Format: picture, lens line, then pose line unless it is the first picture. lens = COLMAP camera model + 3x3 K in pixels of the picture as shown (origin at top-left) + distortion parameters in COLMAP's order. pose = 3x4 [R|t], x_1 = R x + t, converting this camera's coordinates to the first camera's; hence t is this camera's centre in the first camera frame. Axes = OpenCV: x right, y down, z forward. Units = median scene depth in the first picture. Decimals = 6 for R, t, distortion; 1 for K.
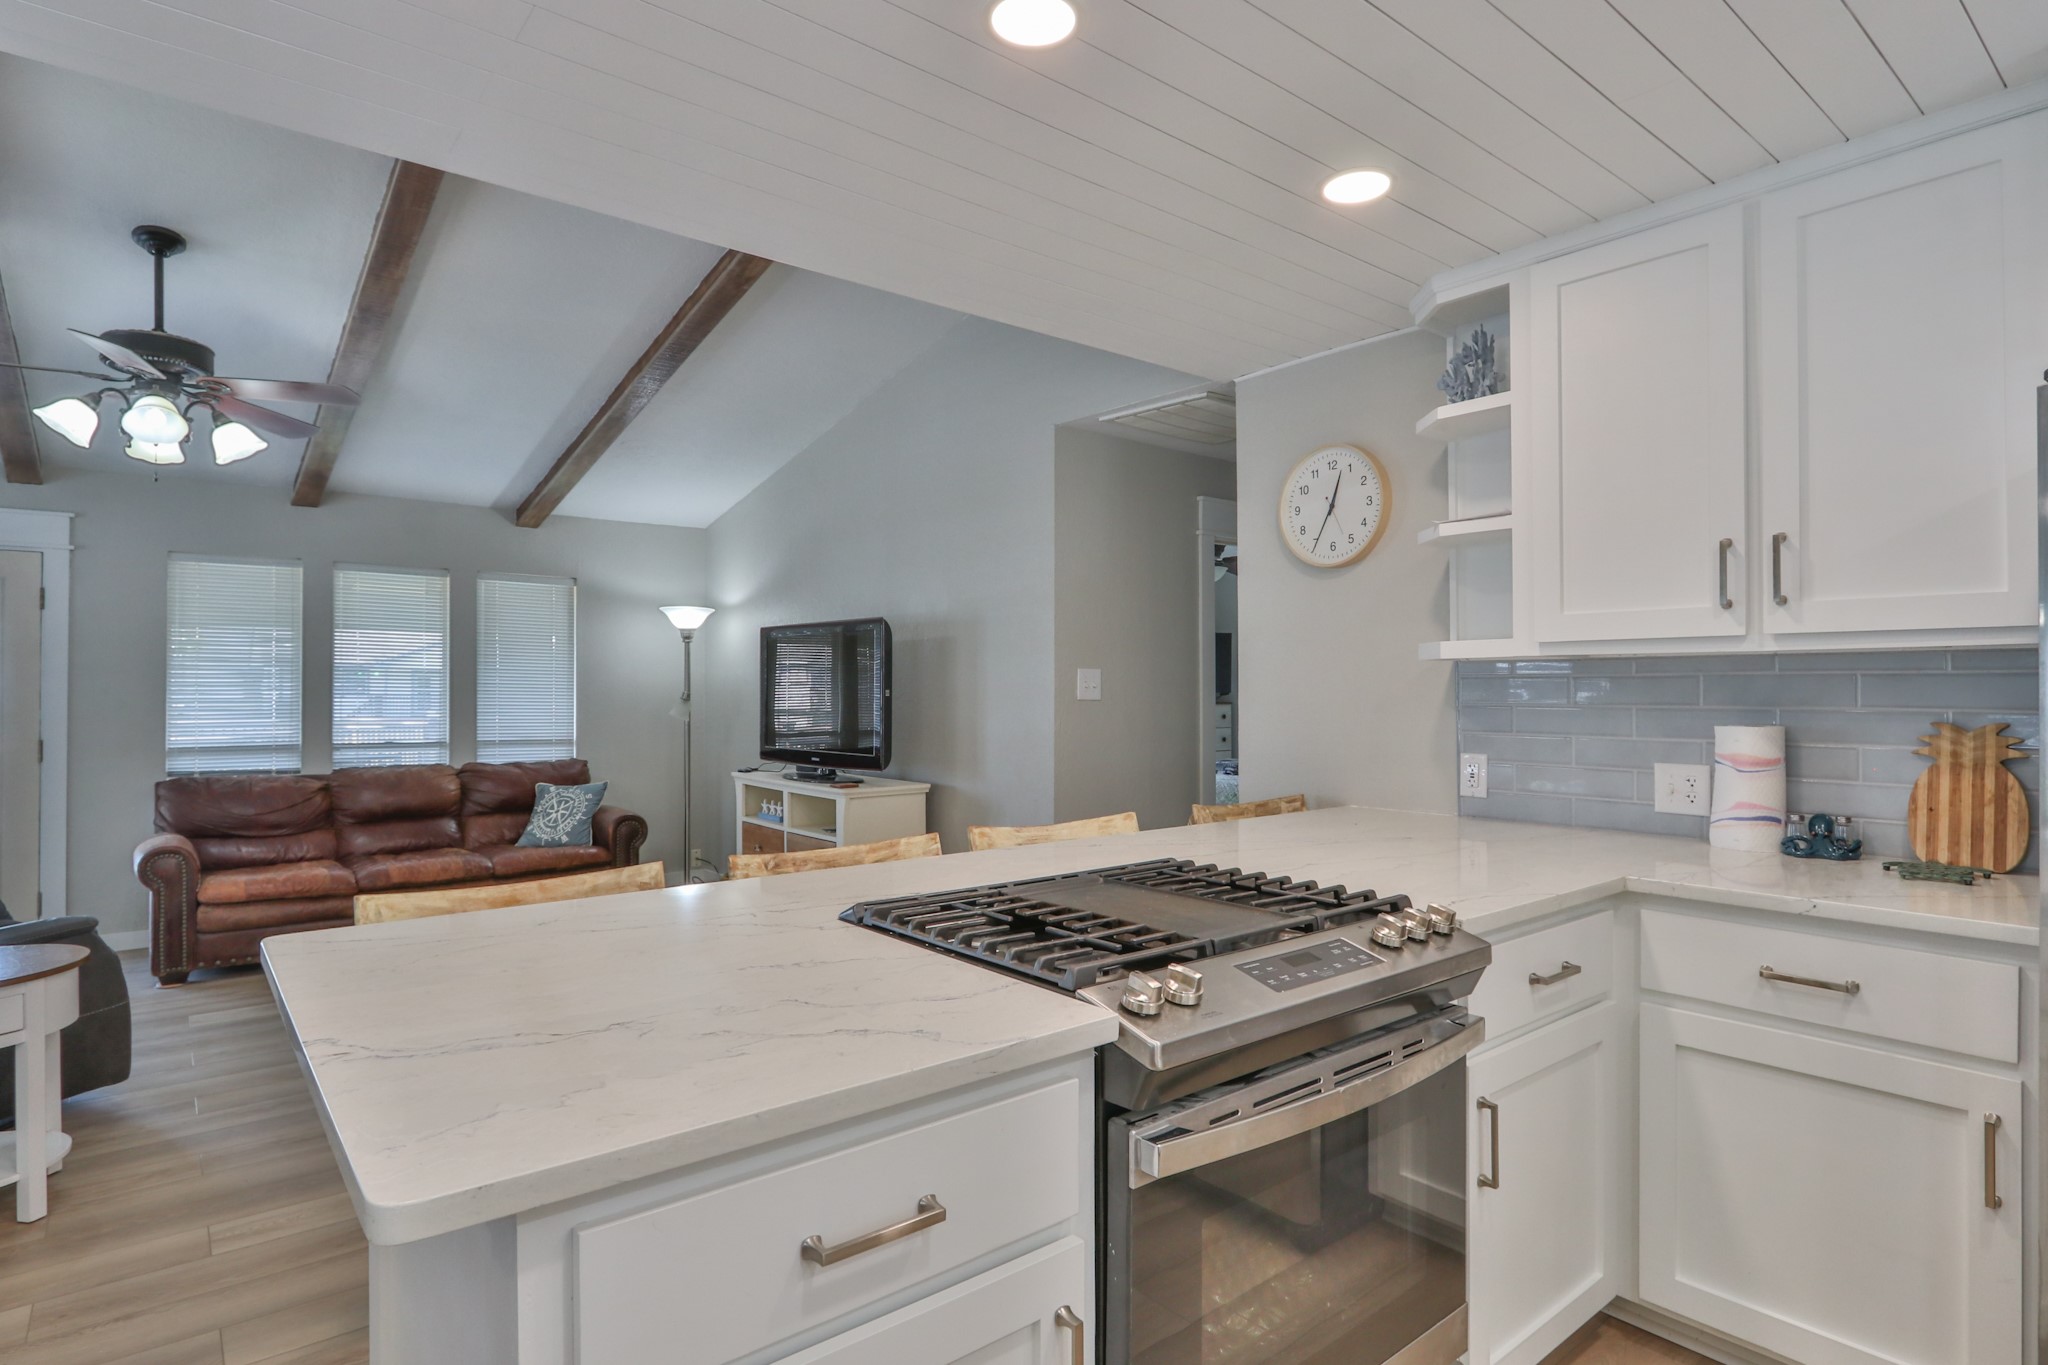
lens RADIAL K [[1080.0, 0, 1020.8], [0, 1080.0, 666.0], [0, 0, 1]] dist [-0.013011, 0.000809]
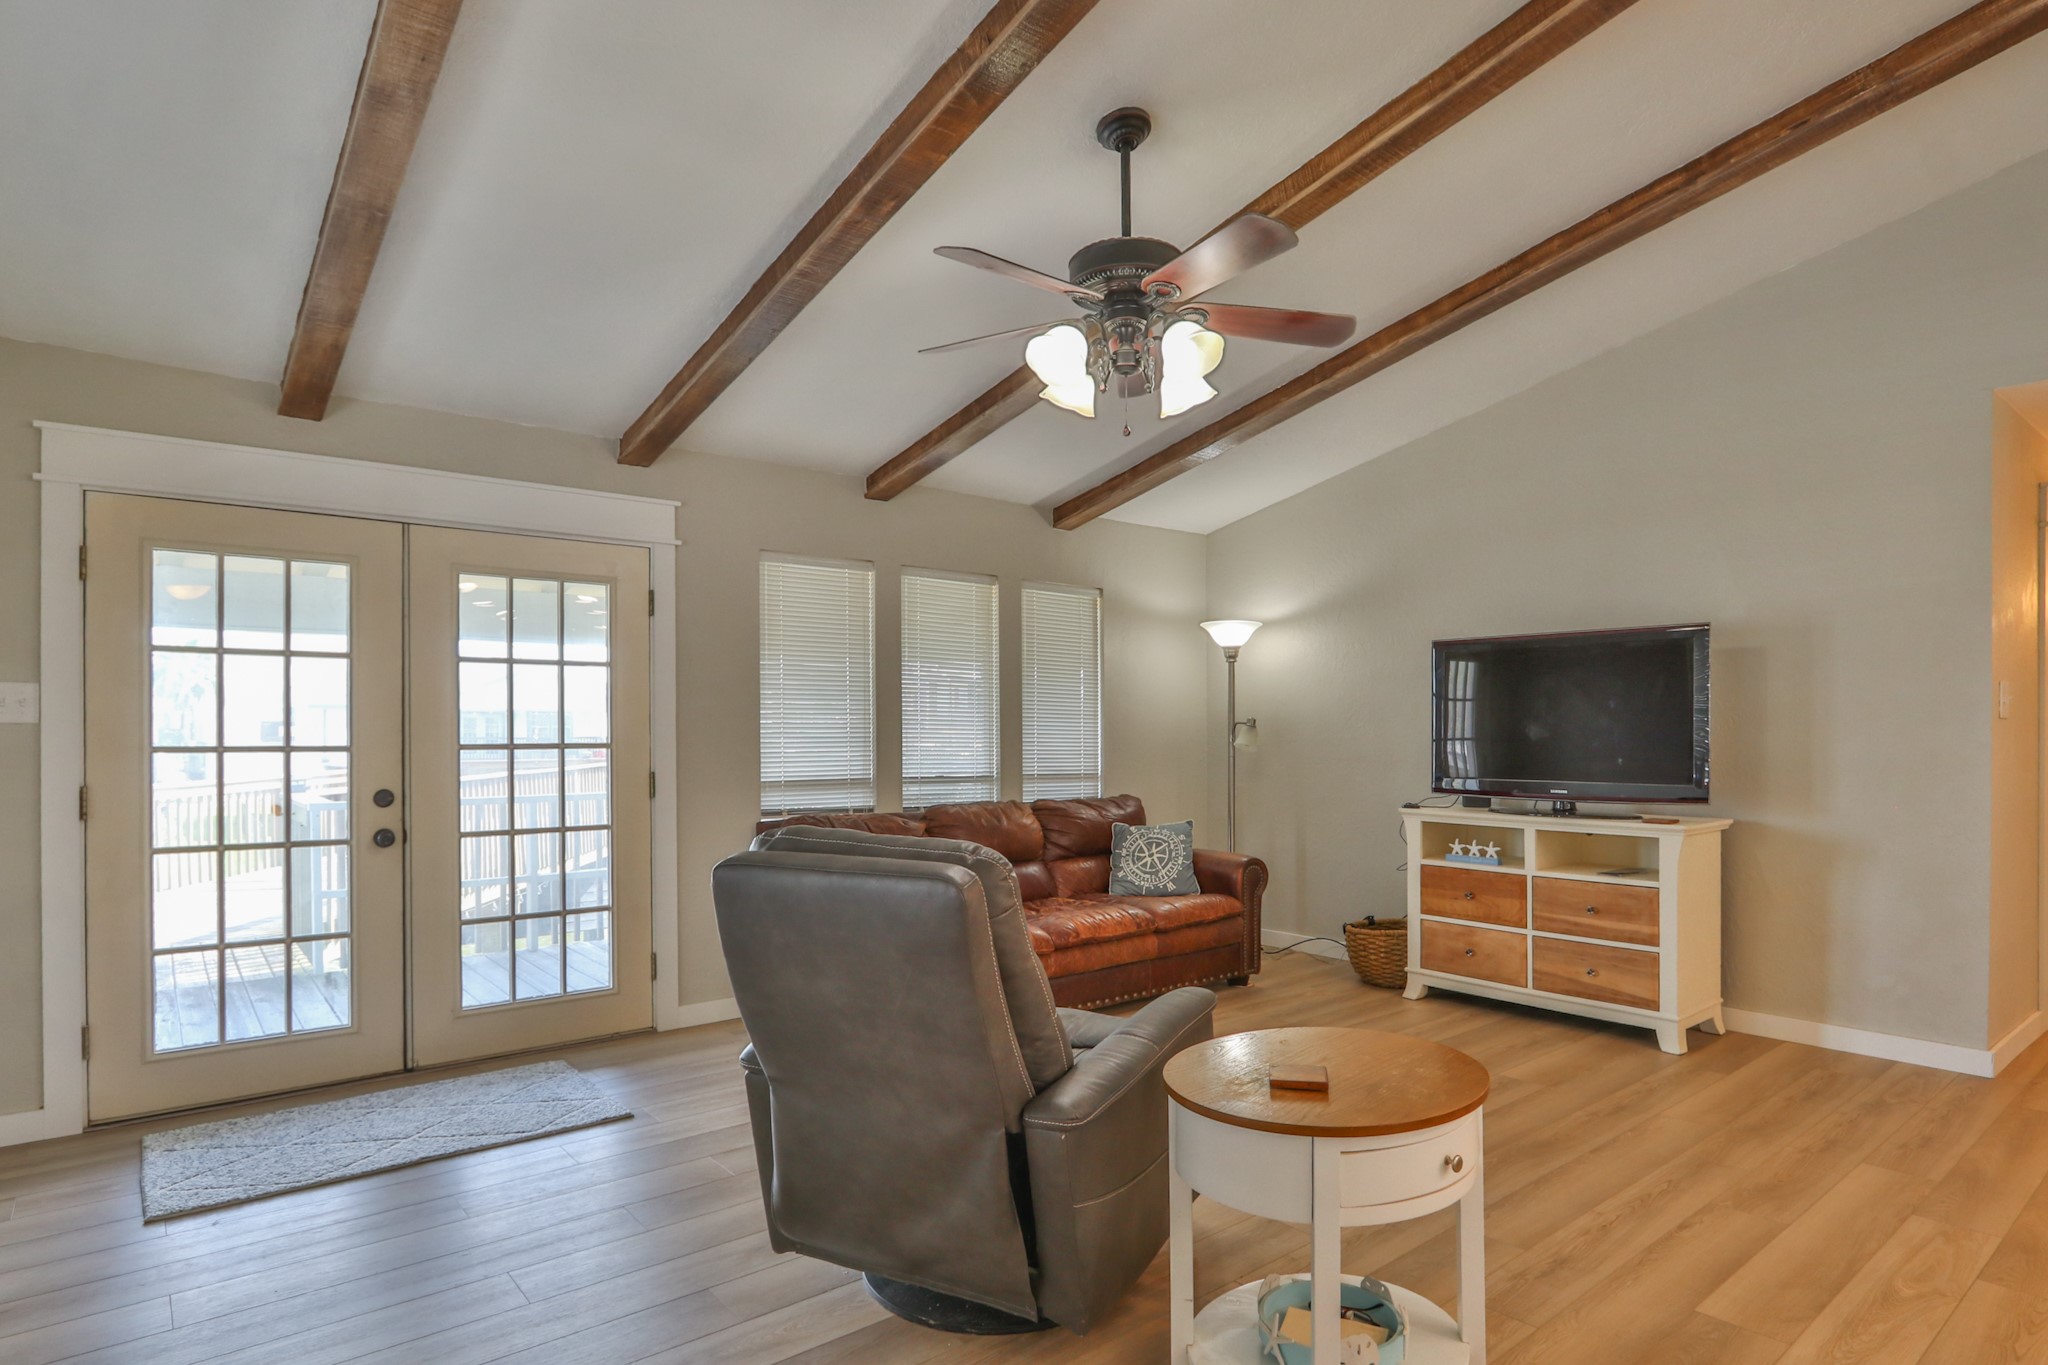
lens RADIAL K [[1124.5, 0, 1027.1], [0, 1124.5, 726.6], [0, 0, 1]] dist [-0.006264, 0.000589]
pose [[0.999891, -0.001977, 0.014598, -0.548662], [0.001739, 0.999866, 0.016303, 0.017041], [-0.014628, -0.016275, 0.999761, 0.099975]]
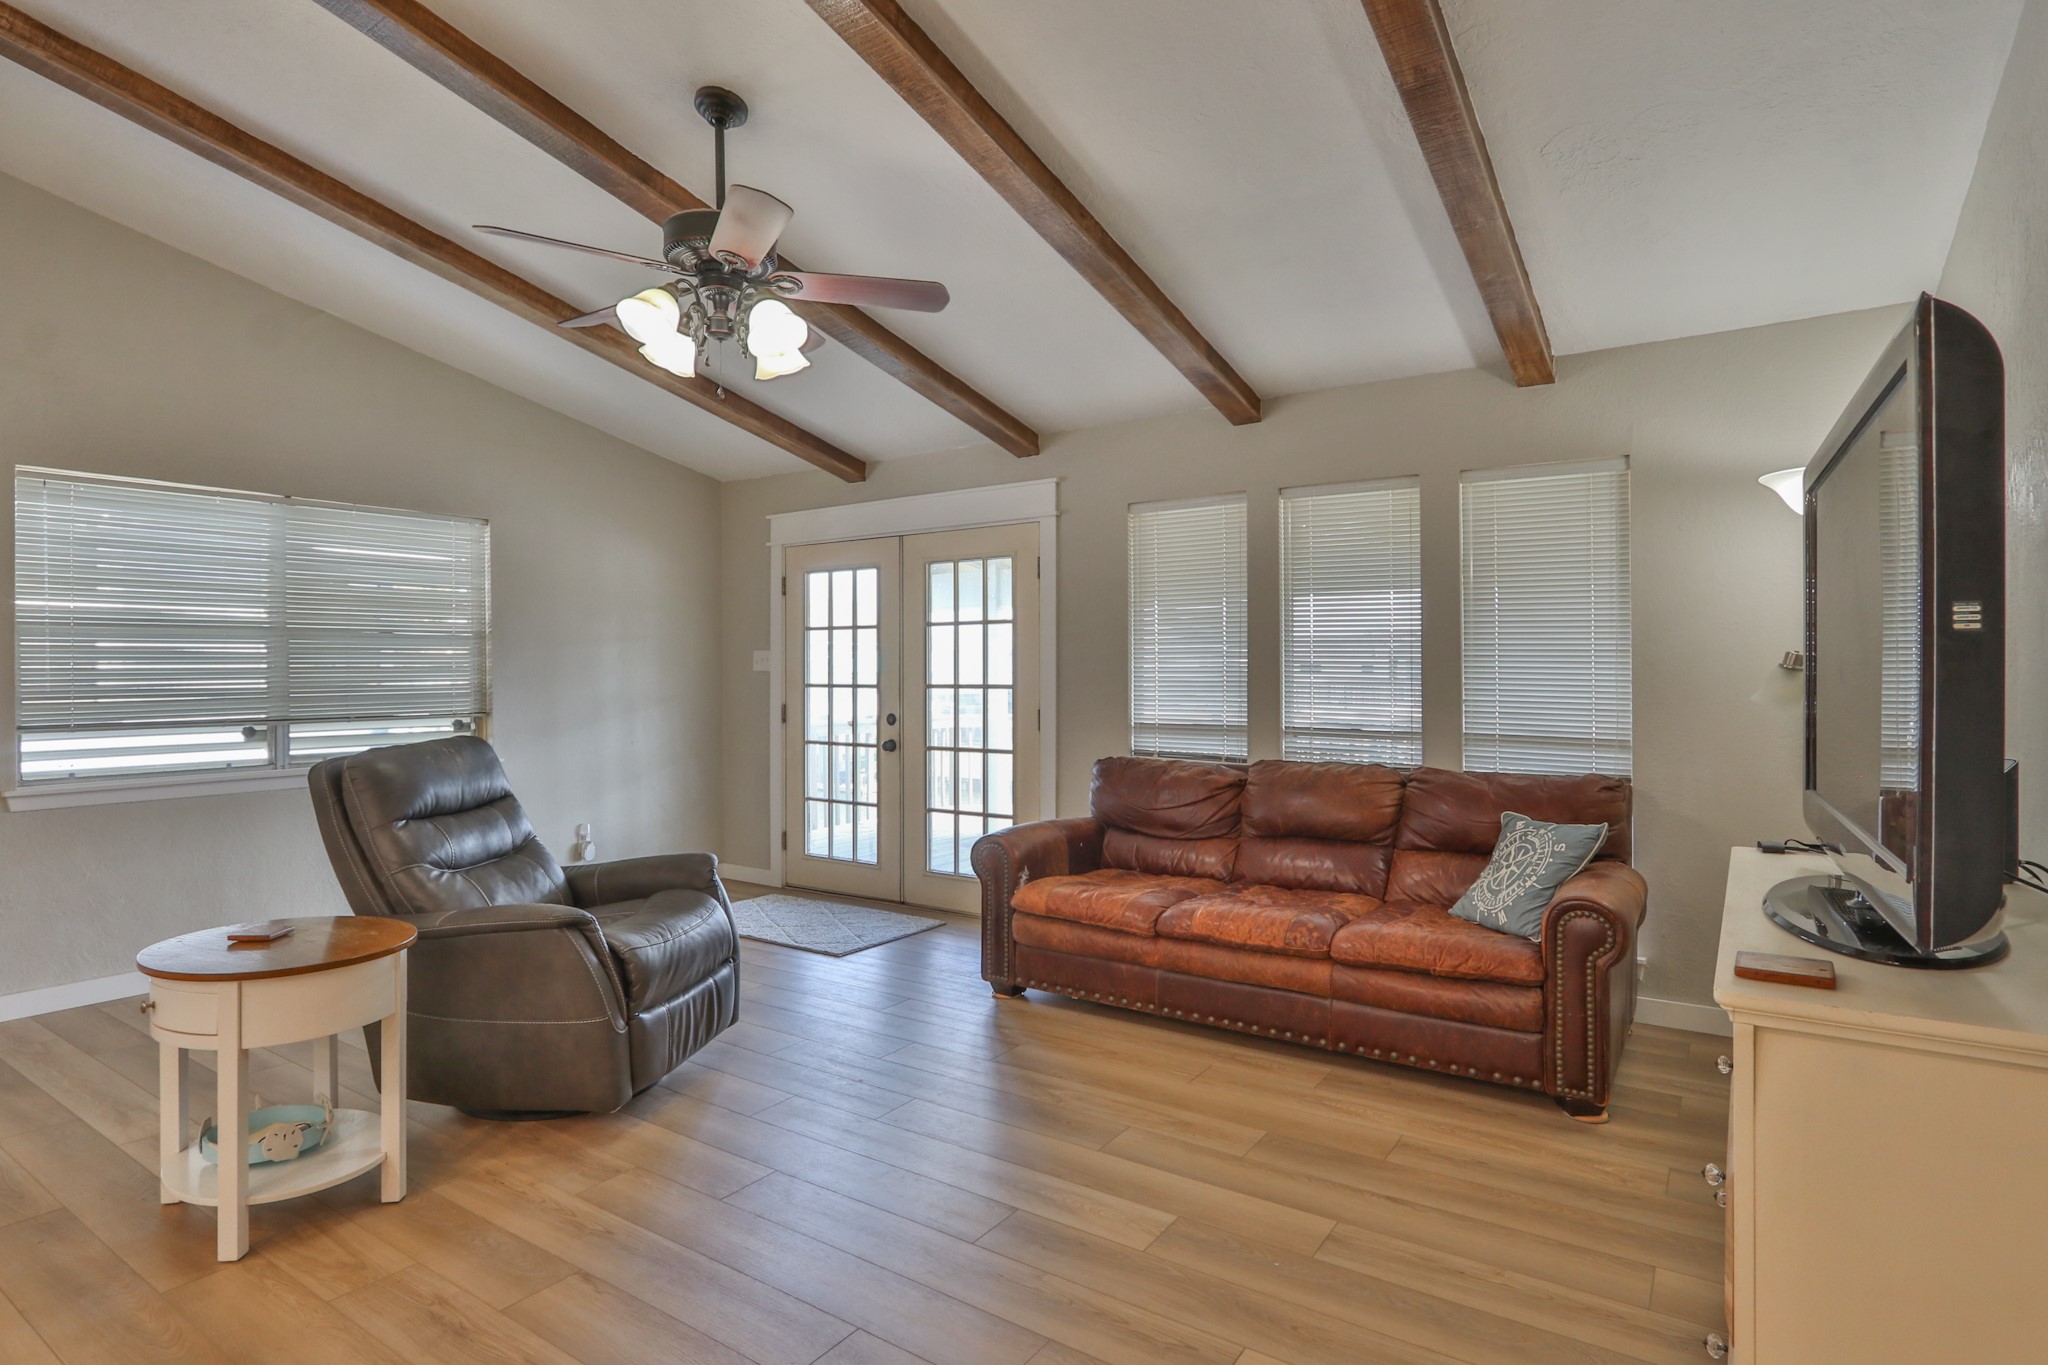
lens RADIAL K [[1080.0, 0, 1021.8], [0, 1080.0, 666.3], [0, 0, 1]] dist [-0.013011, 0.000809]
pose [[0.282507, -0.009201, -0.959221, 0.039925], [0.019134, 0.999809, -0.003956, 0.028329], [0.959074, -0.017236, 0.282629, 0.604657]]
